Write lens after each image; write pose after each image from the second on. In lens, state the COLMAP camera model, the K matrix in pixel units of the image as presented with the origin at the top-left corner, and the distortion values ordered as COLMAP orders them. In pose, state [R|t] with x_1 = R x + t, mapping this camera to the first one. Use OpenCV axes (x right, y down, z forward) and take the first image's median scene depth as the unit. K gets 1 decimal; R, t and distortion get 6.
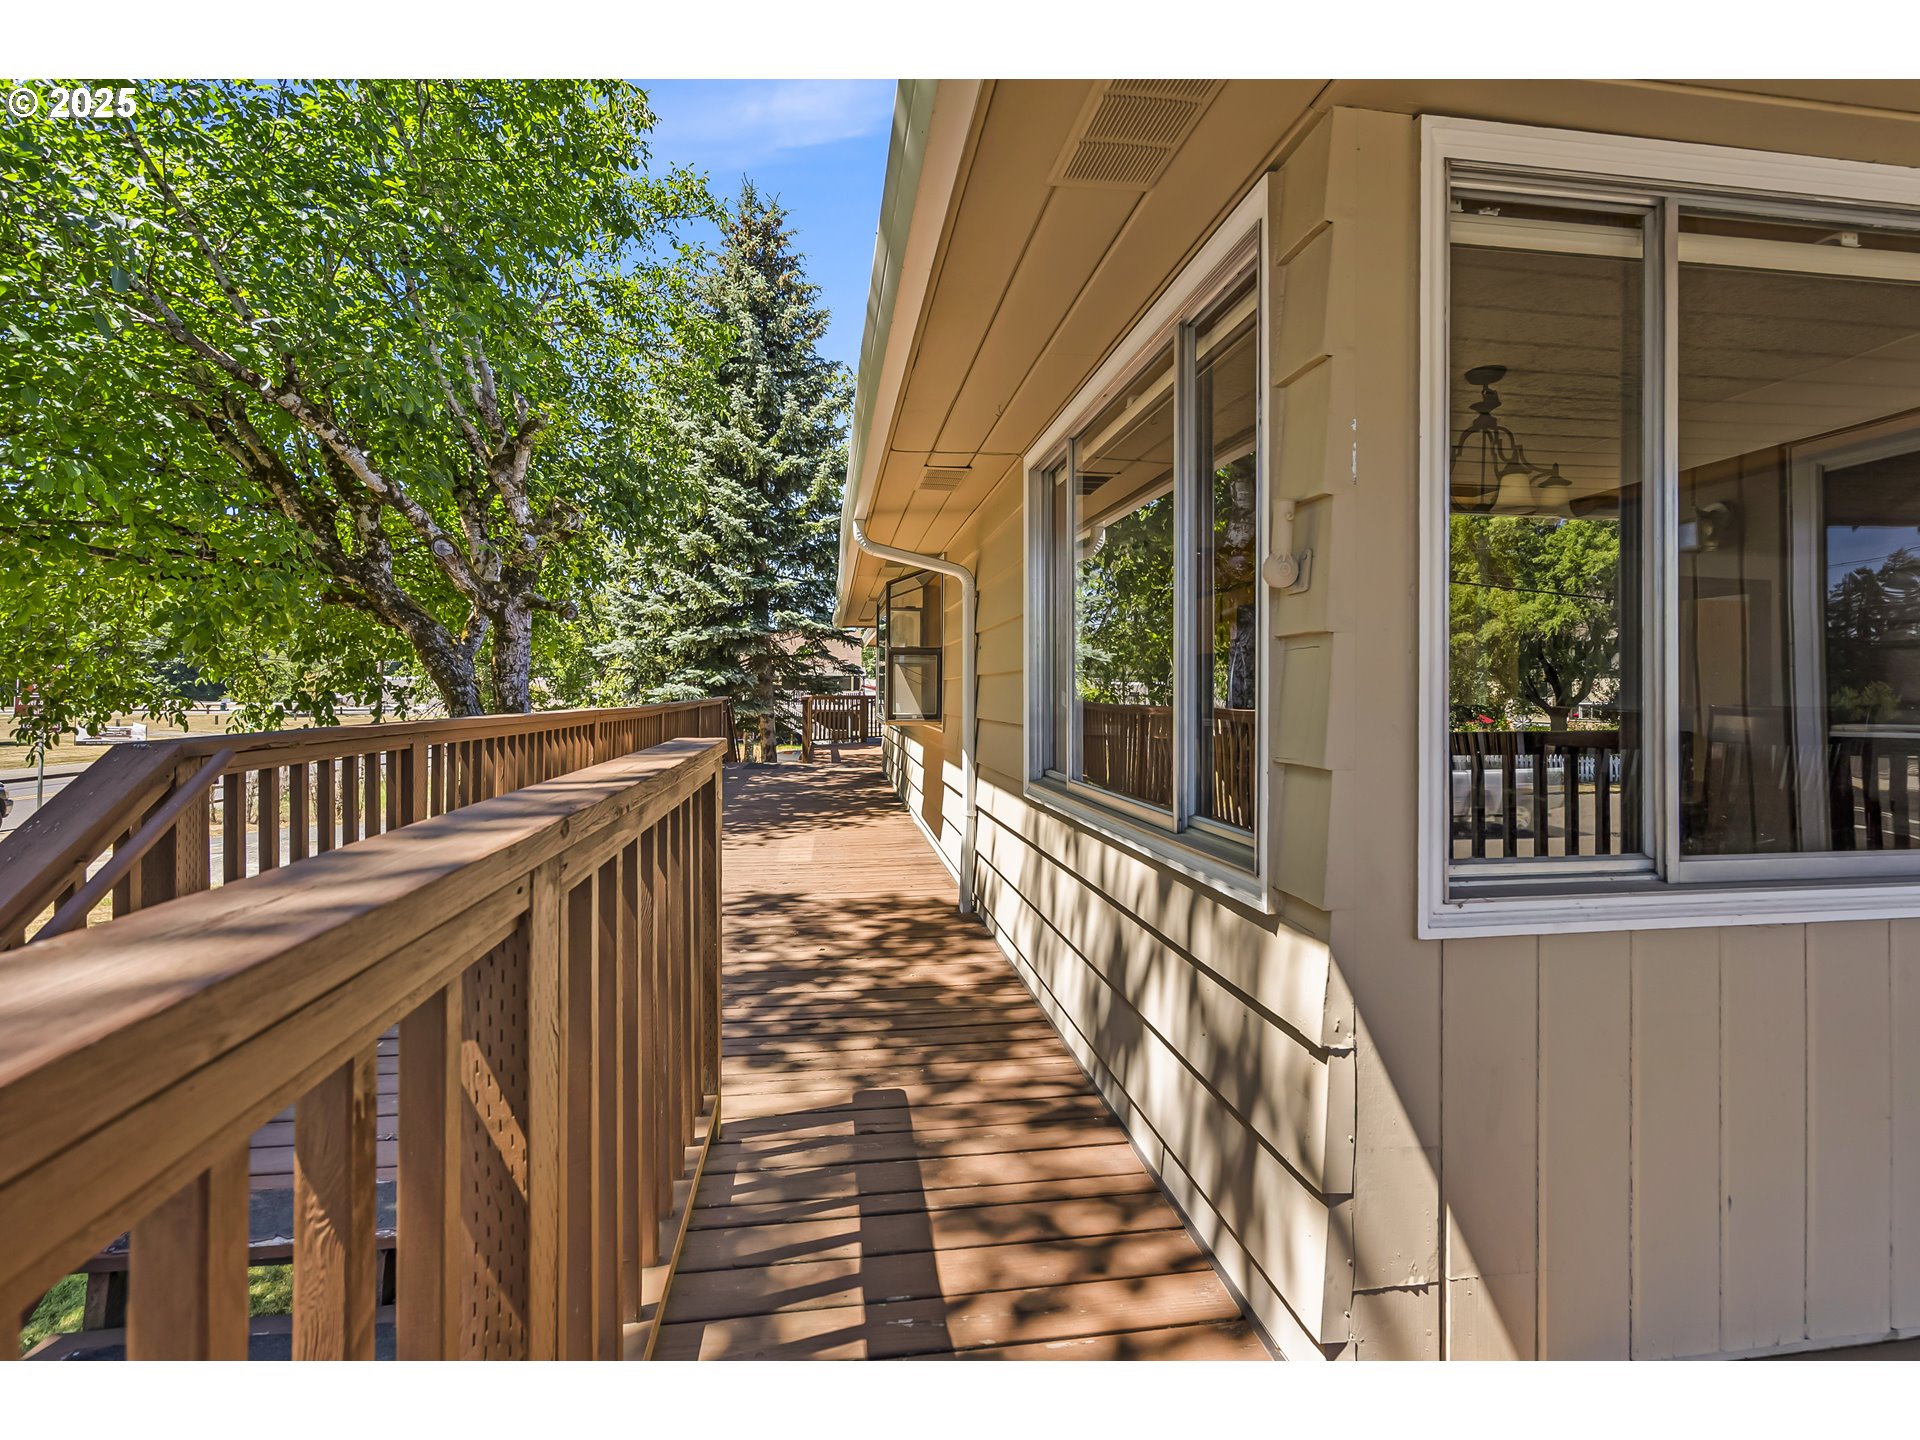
lens RADIAL K [[884.0, 0, 959.0], [0, 884.0, 717.2], [0, 0, 1]] dist [-0.001028, -0.000213]
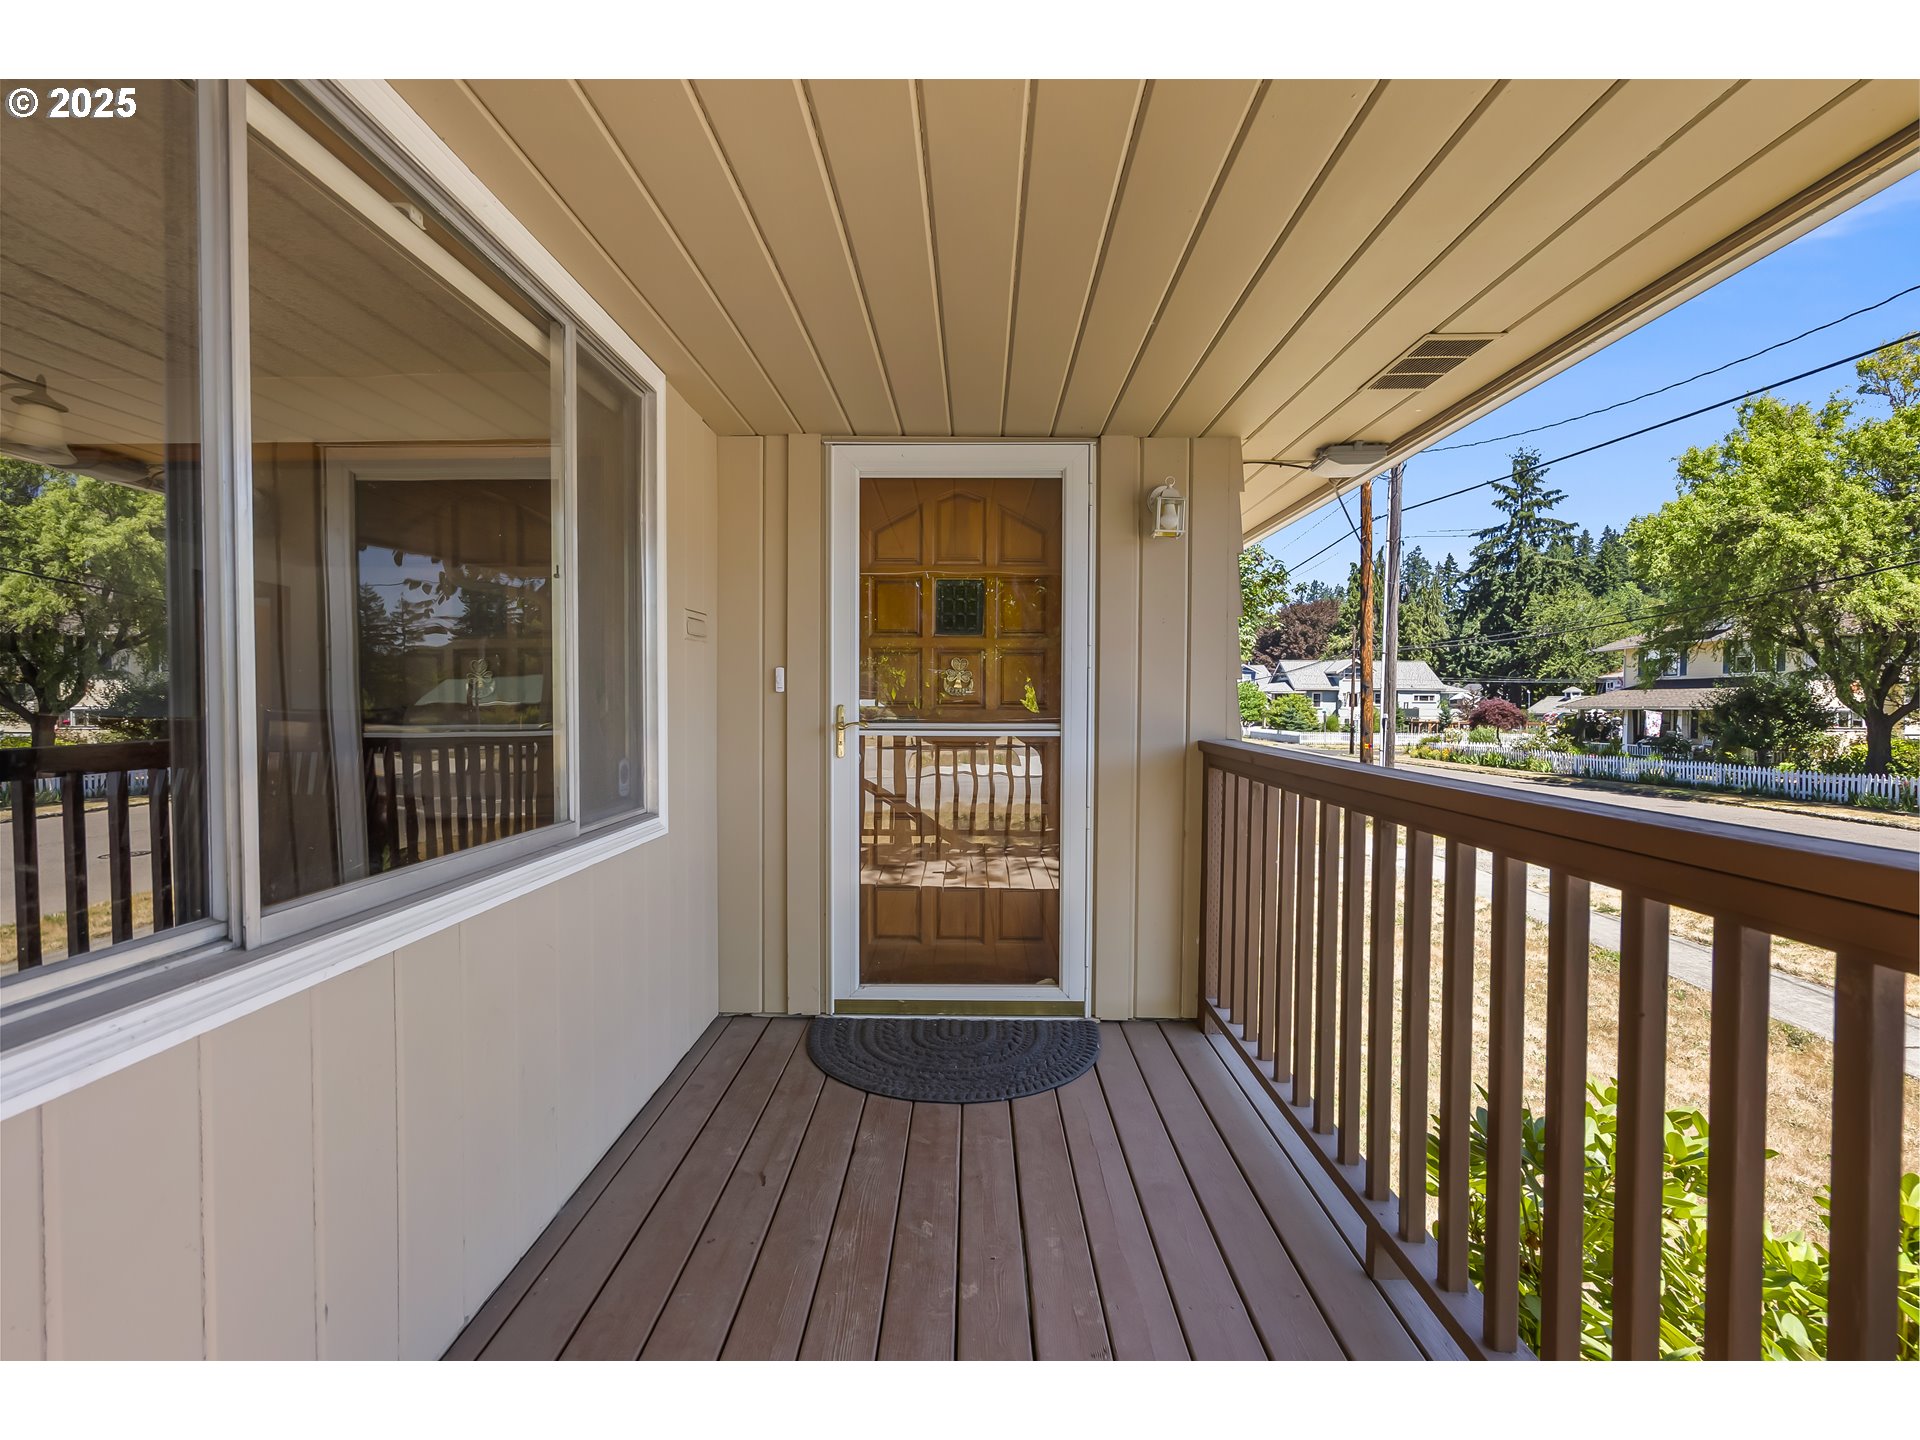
lens RADIAL K [[879.9, 0, 959.4], [0, 879.9, 697.3], [0, 0, 1]] dist [0.001749, 0.000281]
pose [[0.167866, 0.000303, 0.985810, 0.086022], [0.025645, 0.999660, -0.004674, -0.002733], [-0.985476, 0.026066, 0.167802, 0.138859]]
